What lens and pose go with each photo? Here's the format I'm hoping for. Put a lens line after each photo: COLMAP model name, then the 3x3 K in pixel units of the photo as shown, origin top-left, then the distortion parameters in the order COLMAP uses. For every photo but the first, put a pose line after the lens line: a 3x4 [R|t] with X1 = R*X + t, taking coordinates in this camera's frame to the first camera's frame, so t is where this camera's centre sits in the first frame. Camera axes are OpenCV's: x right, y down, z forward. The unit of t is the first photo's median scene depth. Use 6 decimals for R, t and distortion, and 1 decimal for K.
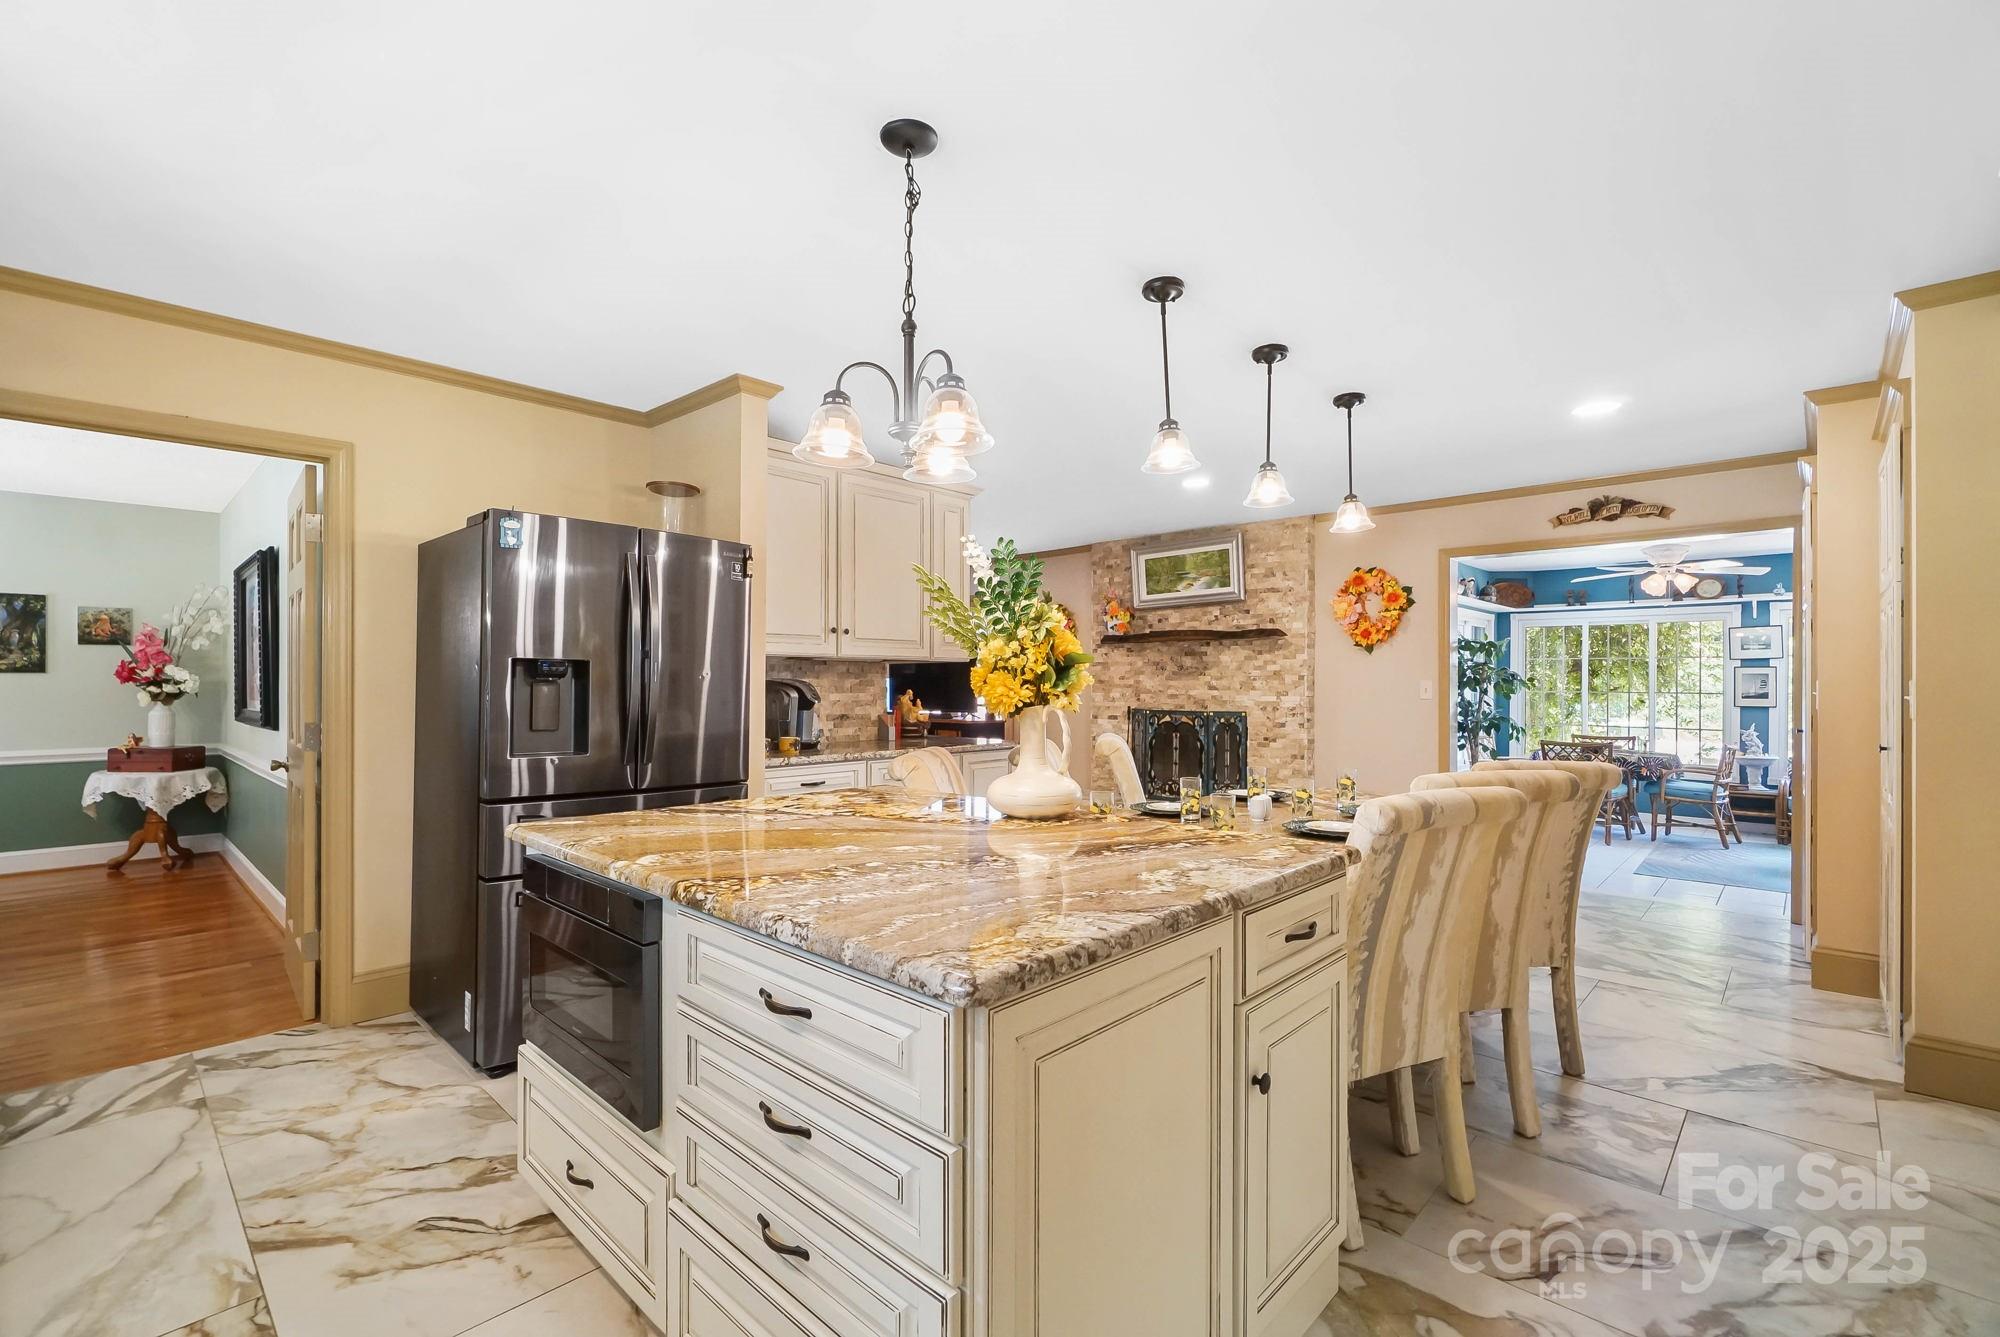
lens RADIAL K [[870.0, 0, 1001.1], [0, 870.0, 677.0], [0, 0, 1]] dist [-0.004634, -0.000370]
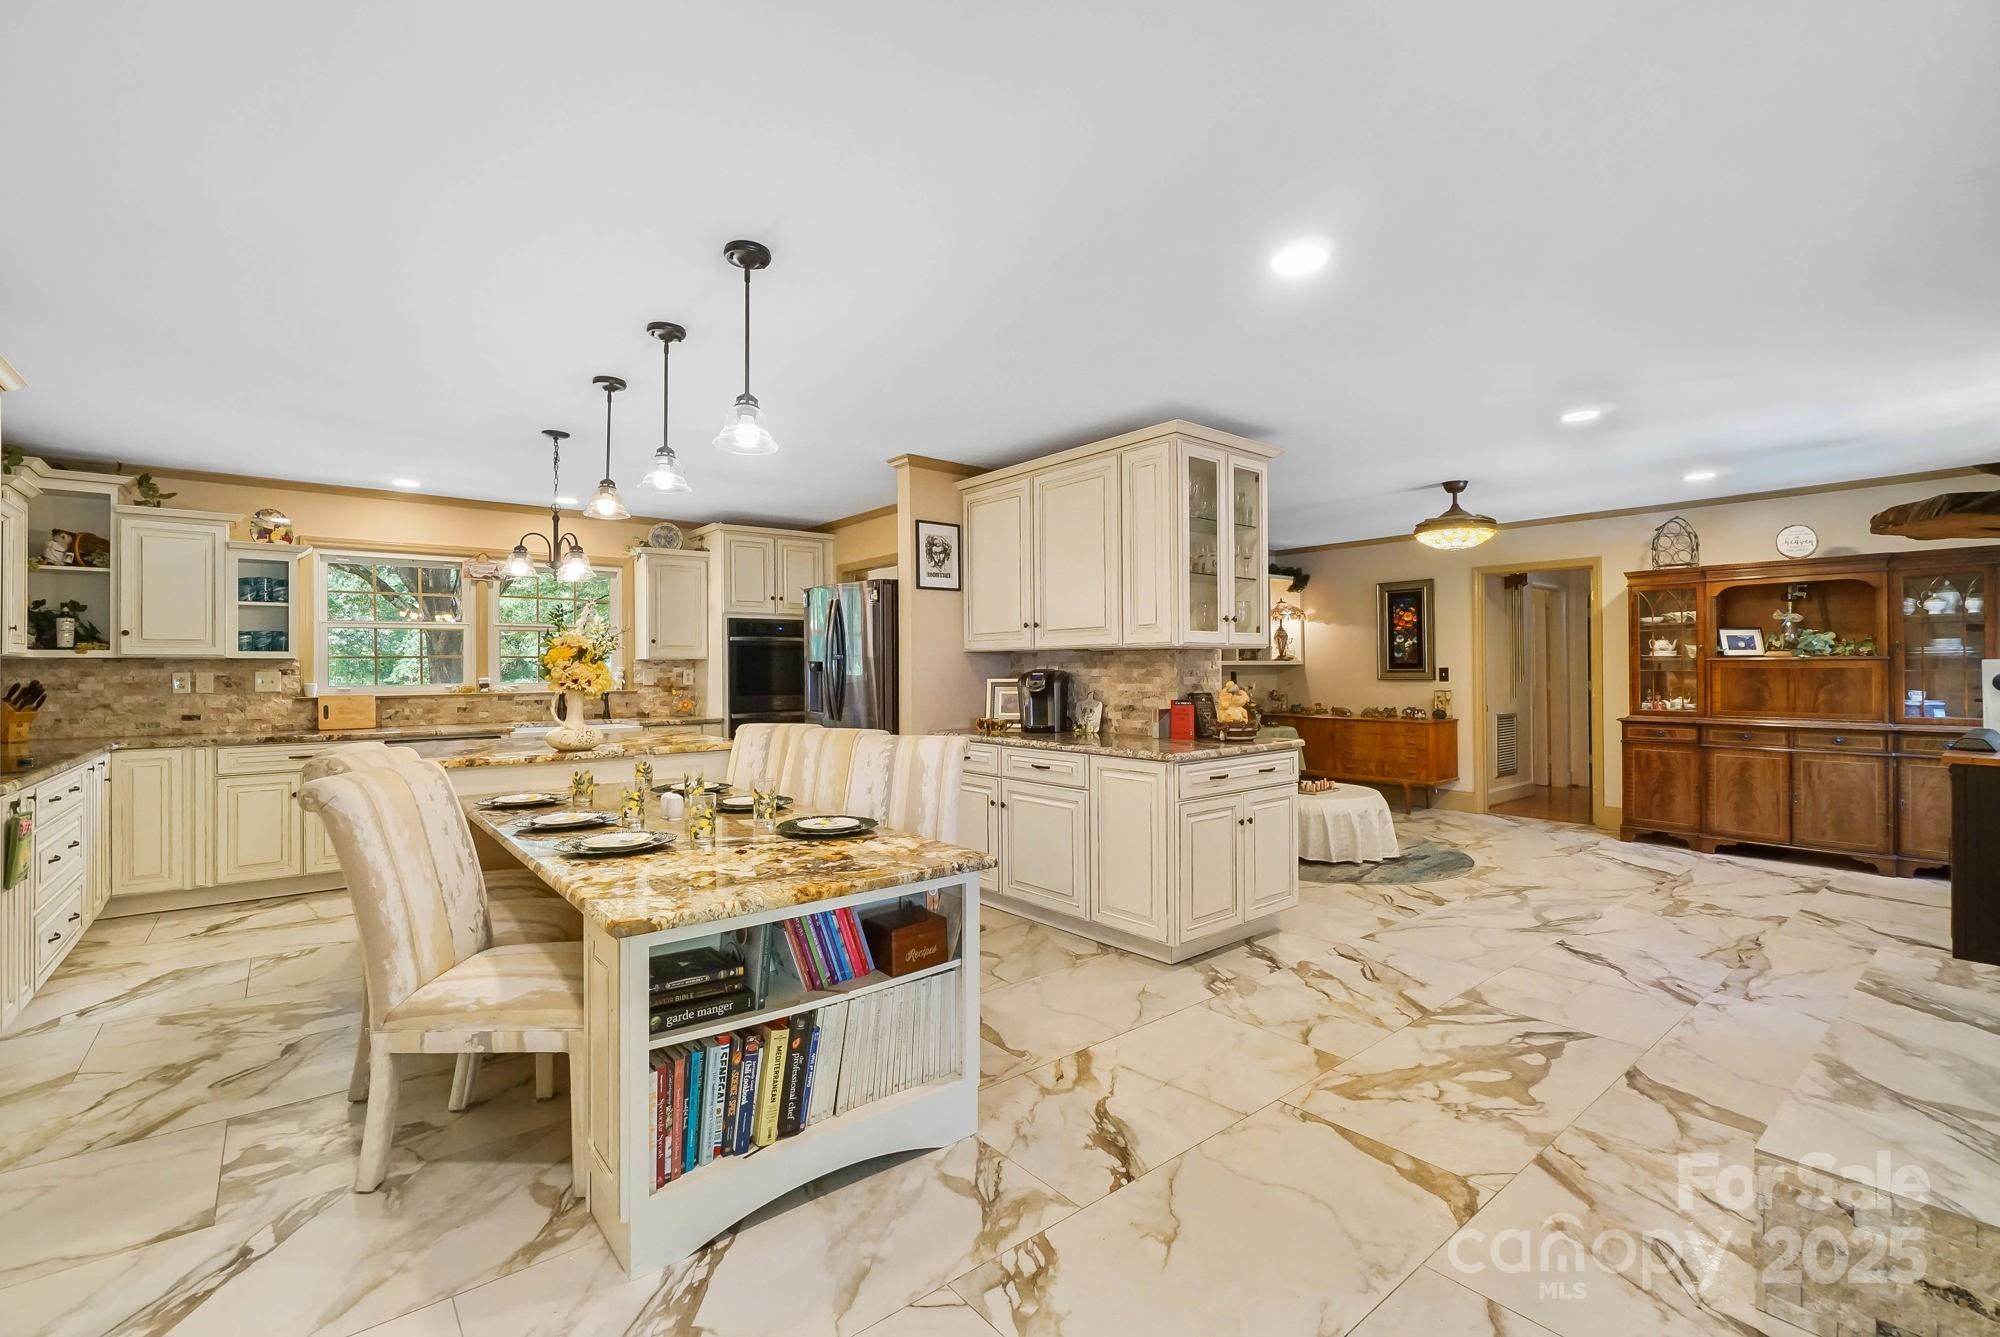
lens RADIAL K [[870.0, 0, 1005.5], [0, 870.0, 700.6], [0, 0, 1]] dist [-0.004634, -0.000370]
pose [[-0.120074, 0.035866, -0.992117, 0.573858], [0.006760, 0.999354, 0.035310, 0.001666], [0.992742, -0.002467, -0.120239, 0.707709]]
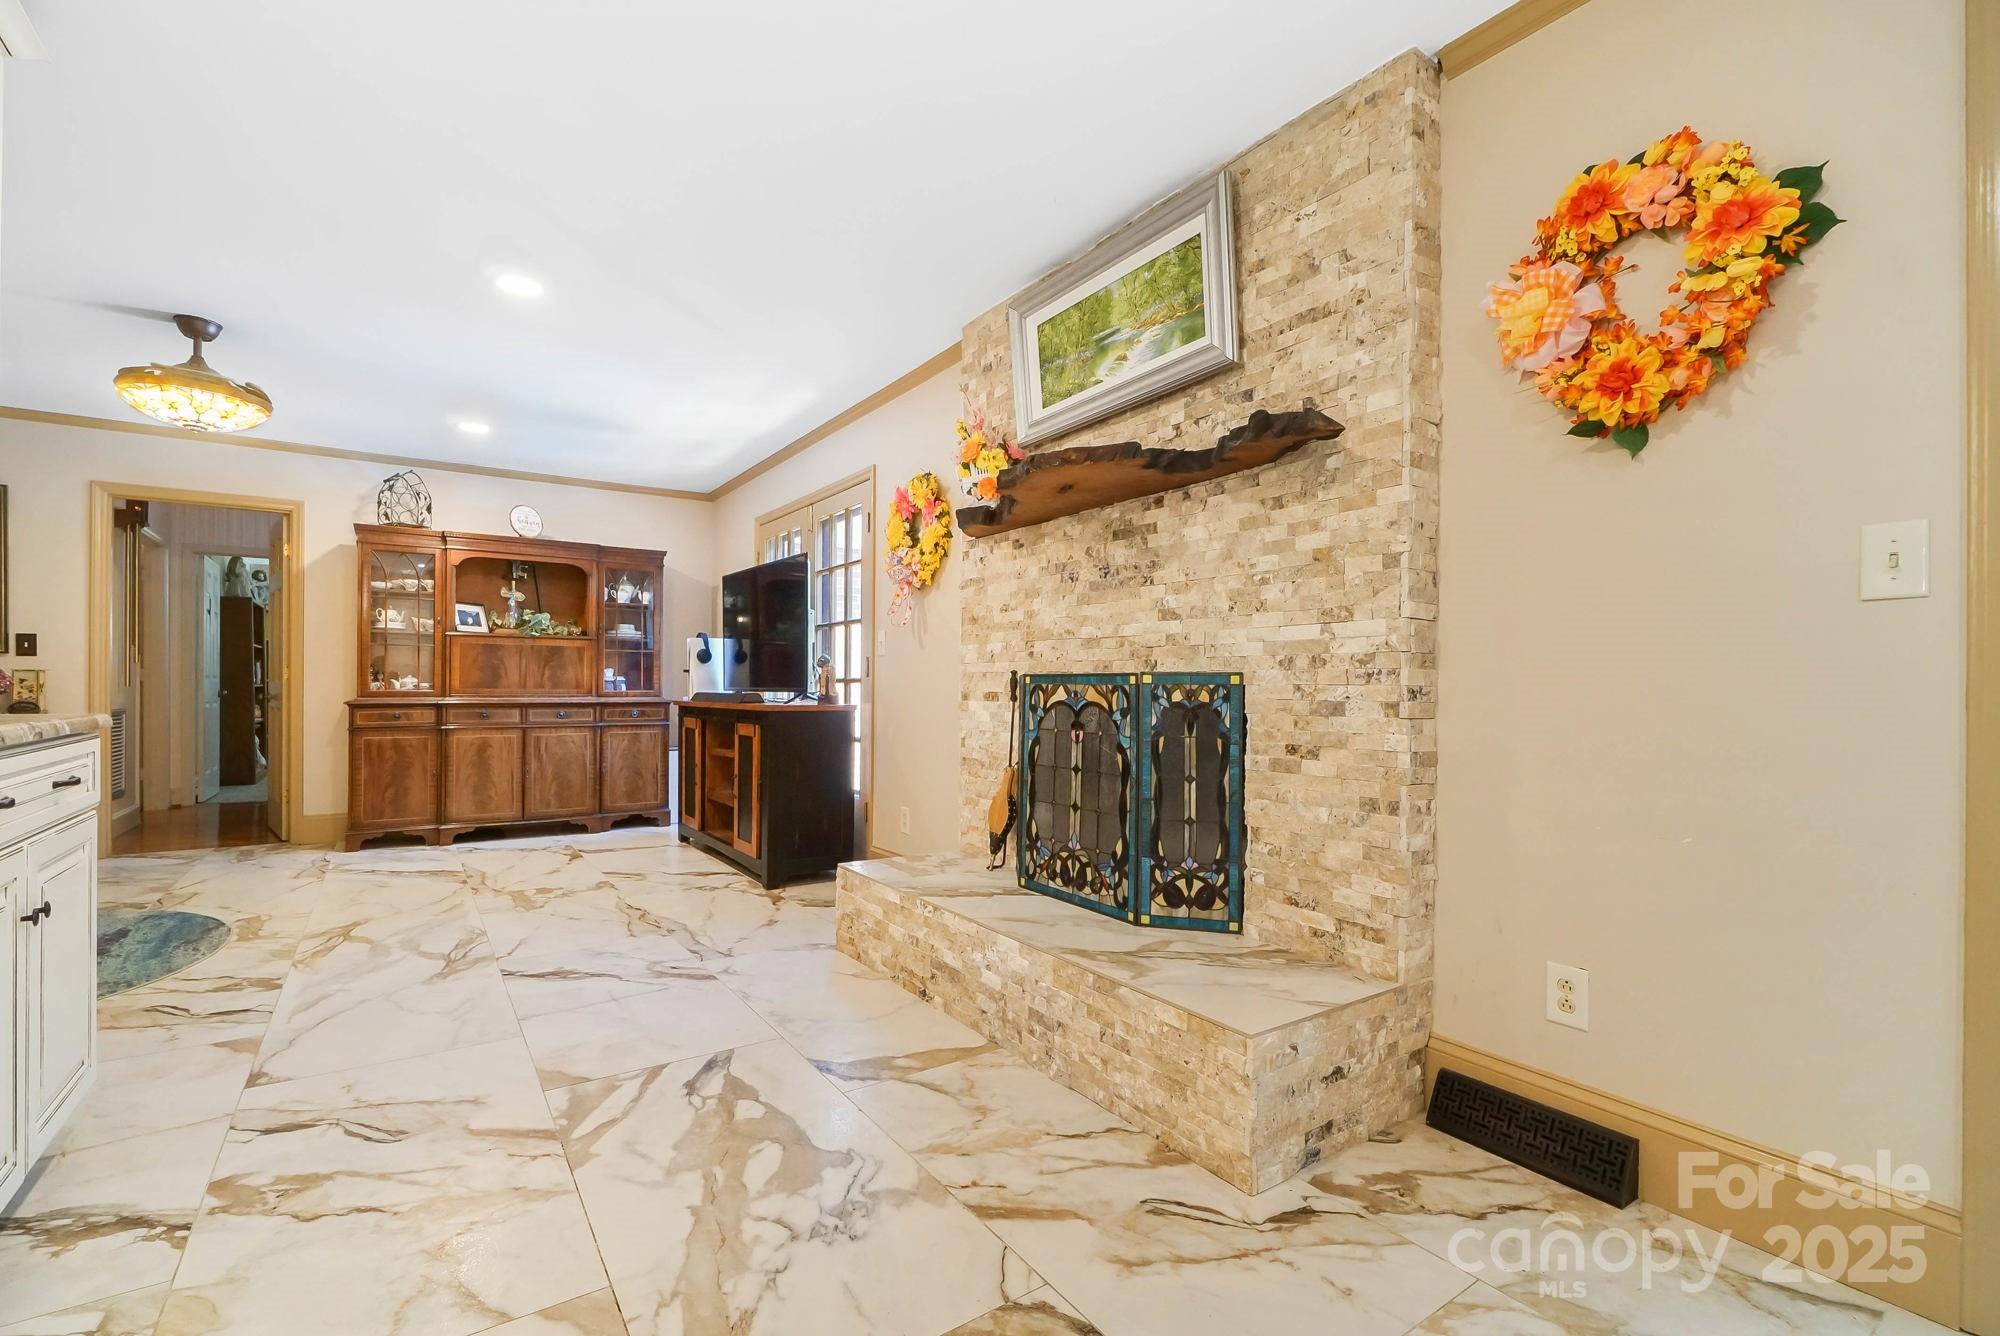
lens RADIAL K [[870.0, 0, 997.6], [0, 870.0, 687.0], [0, 0, 1]] dist [-0.004634, -0.000370]
pose [[0.974311, 0.003625, -0.225178, 0.265494], [-0.002425, 0.999981, 0.005603, 0.044226], [0.225195, -0.004913, 0.974301, 0.629035]]
